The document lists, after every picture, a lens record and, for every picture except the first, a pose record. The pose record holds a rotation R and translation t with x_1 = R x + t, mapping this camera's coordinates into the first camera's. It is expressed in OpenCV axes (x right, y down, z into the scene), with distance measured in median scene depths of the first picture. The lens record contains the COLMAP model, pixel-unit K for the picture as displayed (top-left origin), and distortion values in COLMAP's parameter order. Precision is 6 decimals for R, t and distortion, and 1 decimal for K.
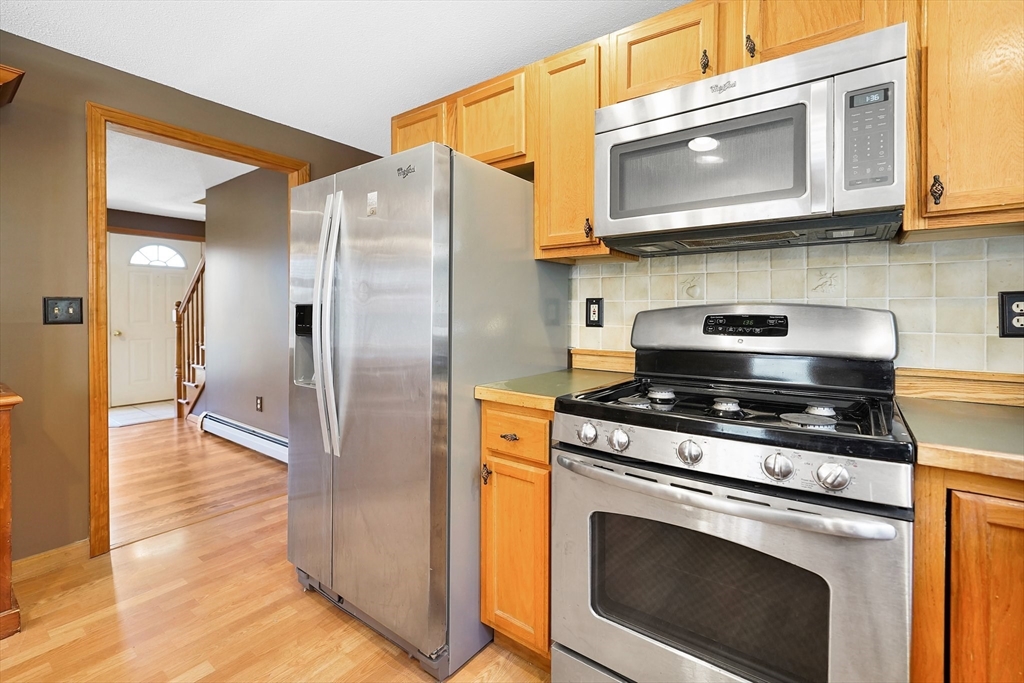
lens RADIAL K [[453.4, 0, 499.4], [0, 453.4, 312.7], [0, 0, 1]] dist [-0.011716, 0.000220]
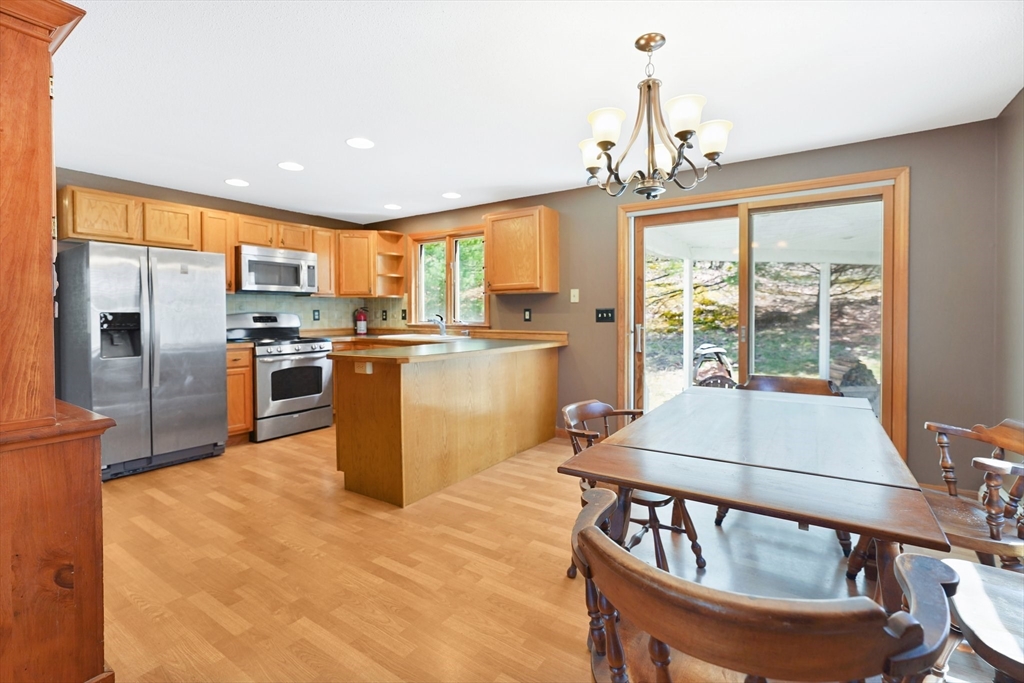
lens RADIAL K [[453.9, 0, 518.7], [0, 453.9, 321.0], [0, 0, 1]] dist [0.001243, 0.000042]
pose [[-0.068219, -0.022161, 0.997424, -2.481725], [0.002900, 0.999745, 0.022411, -0.024599], [-0.997666, 0.004422, -0.068137, -0.491186]]
